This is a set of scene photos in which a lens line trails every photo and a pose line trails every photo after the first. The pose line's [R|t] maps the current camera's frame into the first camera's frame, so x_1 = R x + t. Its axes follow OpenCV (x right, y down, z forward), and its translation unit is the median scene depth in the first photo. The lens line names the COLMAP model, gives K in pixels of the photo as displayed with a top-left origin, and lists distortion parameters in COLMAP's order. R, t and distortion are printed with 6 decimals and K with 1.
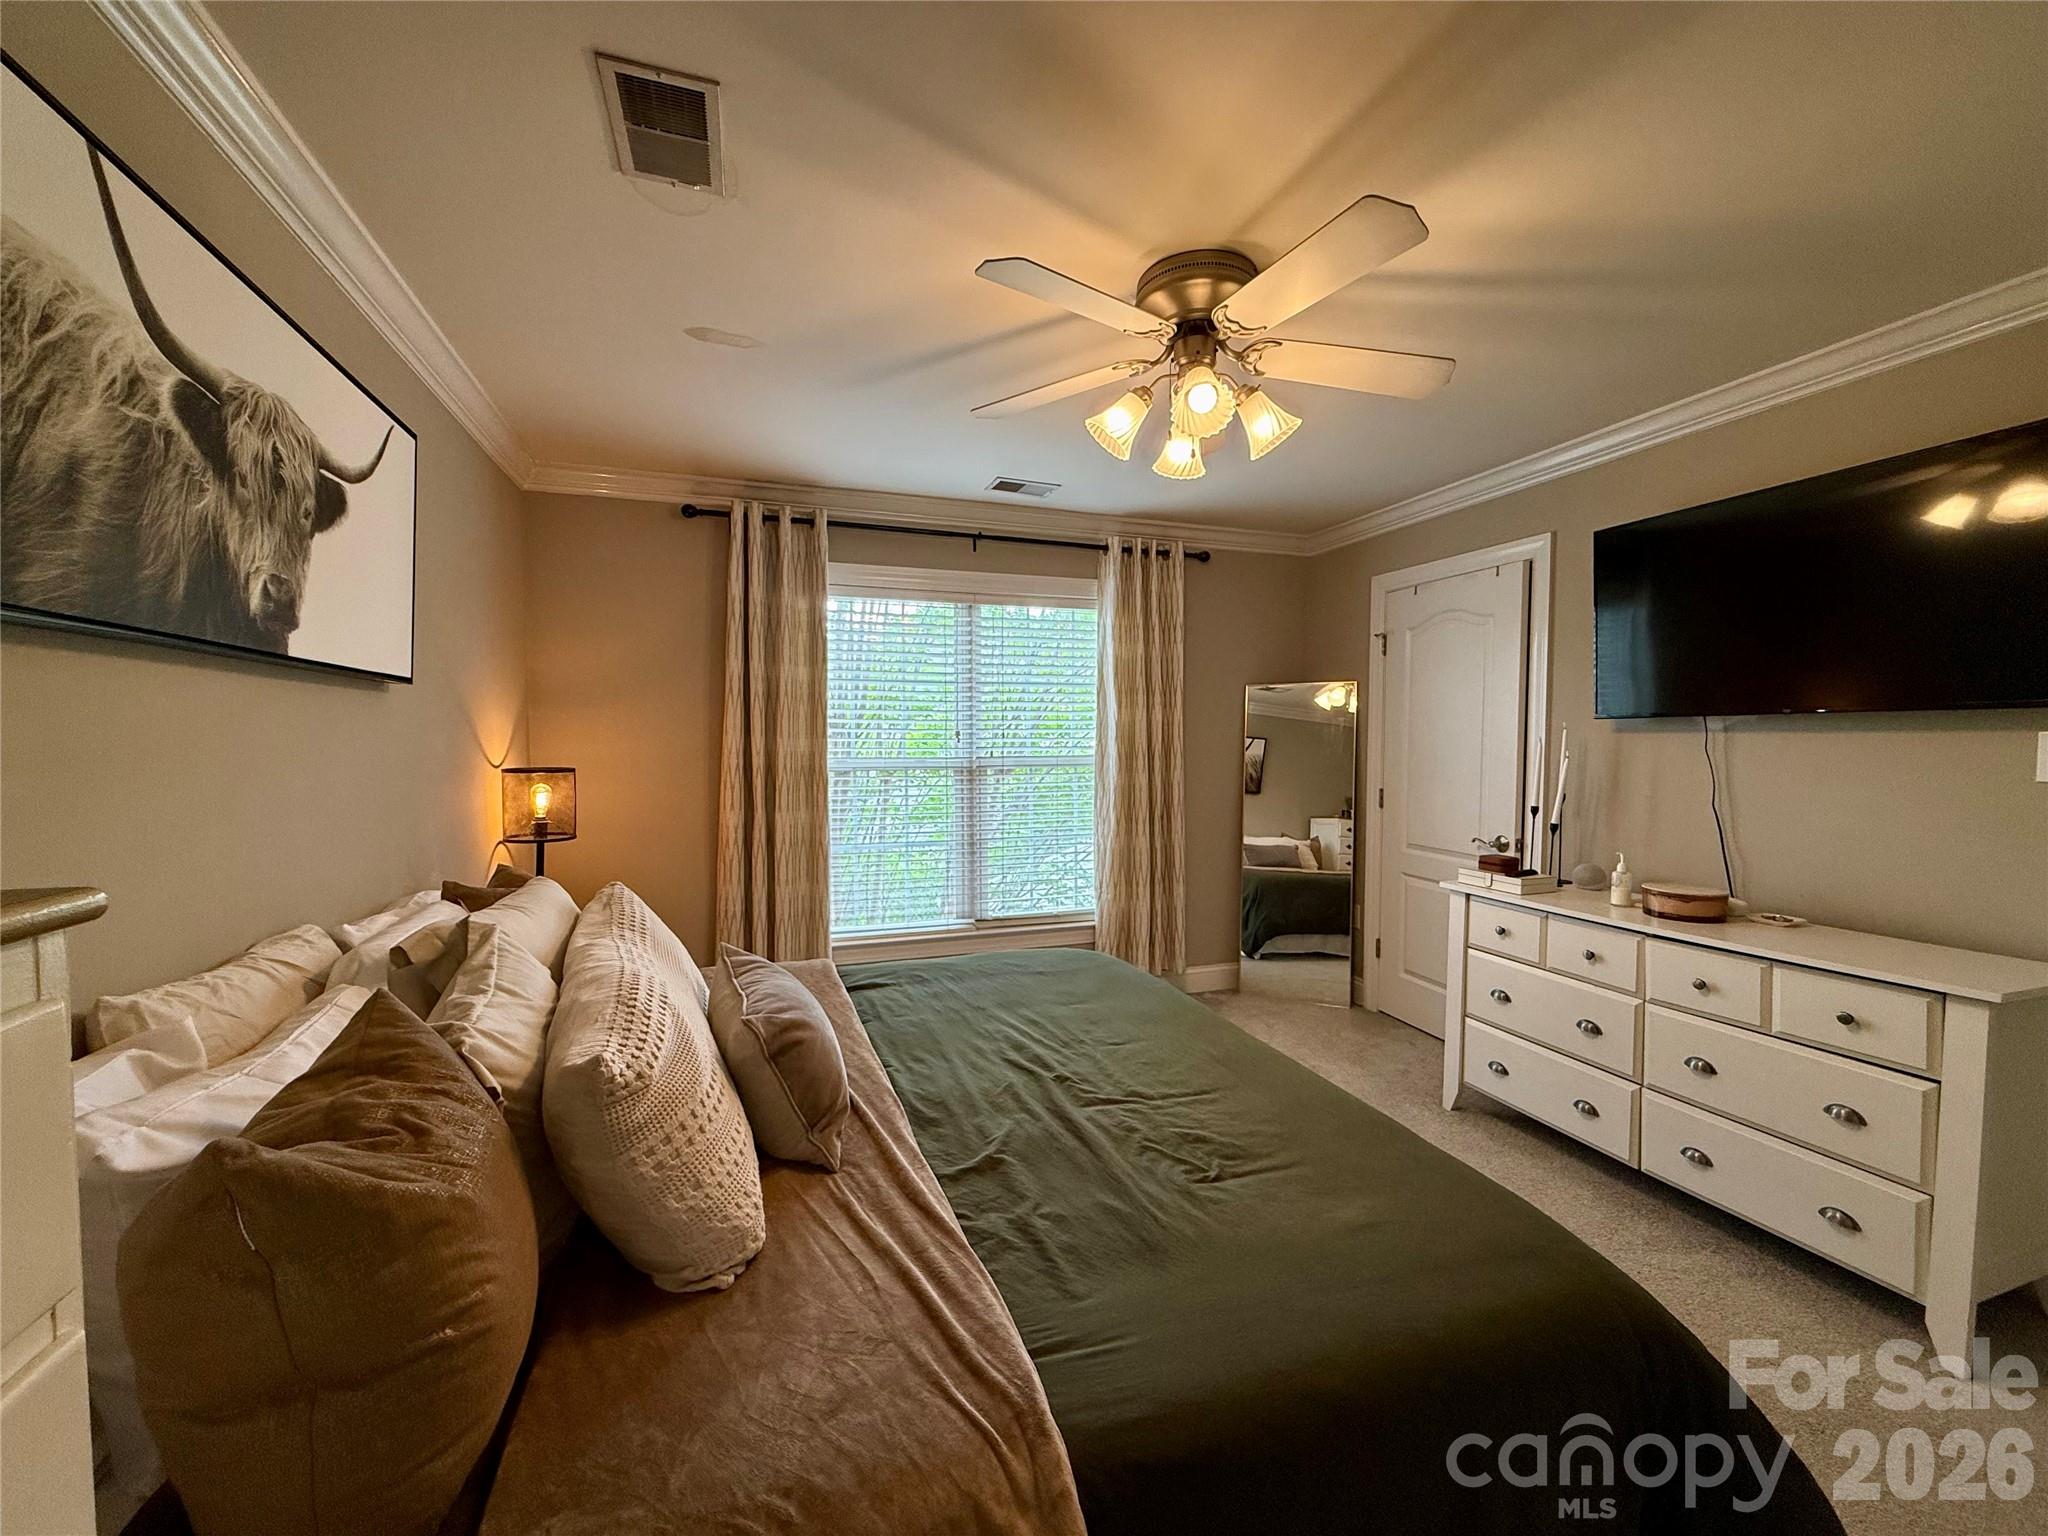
lens RADIAL K [[817.1, 0, 1016.6], [0, 817.1, 774.4], [0, 0, 1]] dist [0.001846, -0.000883]
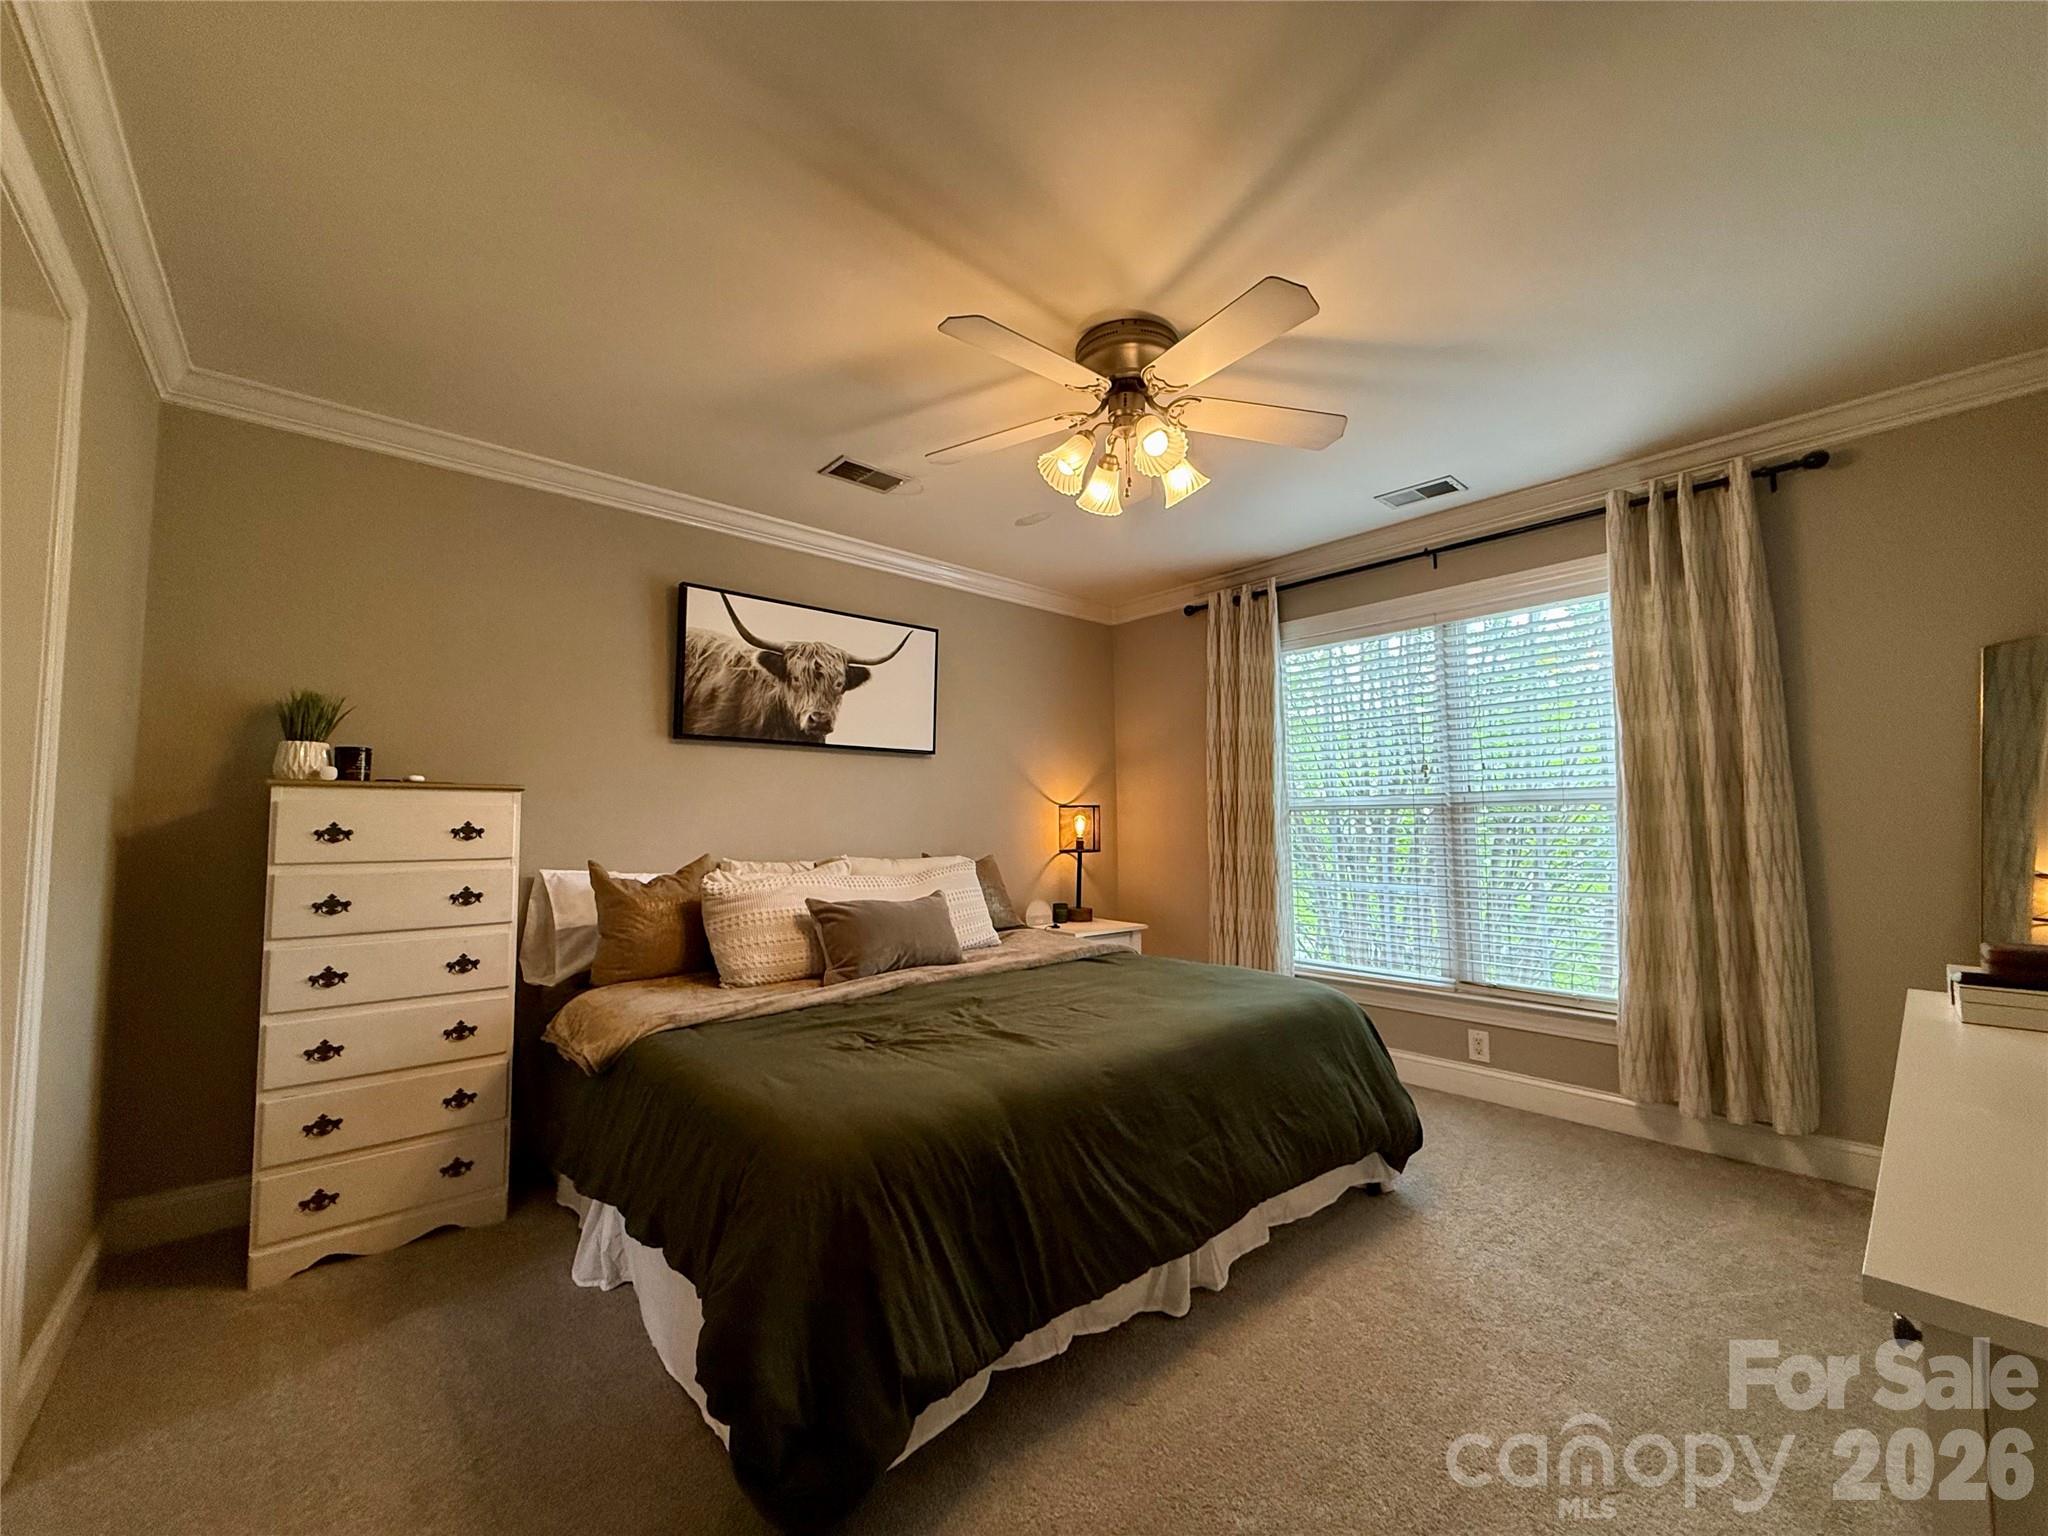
lens RADIAL K [[817.1, 0, 1016.5], [0, 817.1, 775.8], [0, 0, 1]] dist [0.001846, -0.000883]
pose [[0.382978, -0.057232, -0.921983, 1.032815], [-0.034150, 0.996519, -0.076044, 0.076646], [0.923126, 0.060609, 0.379691, 0.397923]]
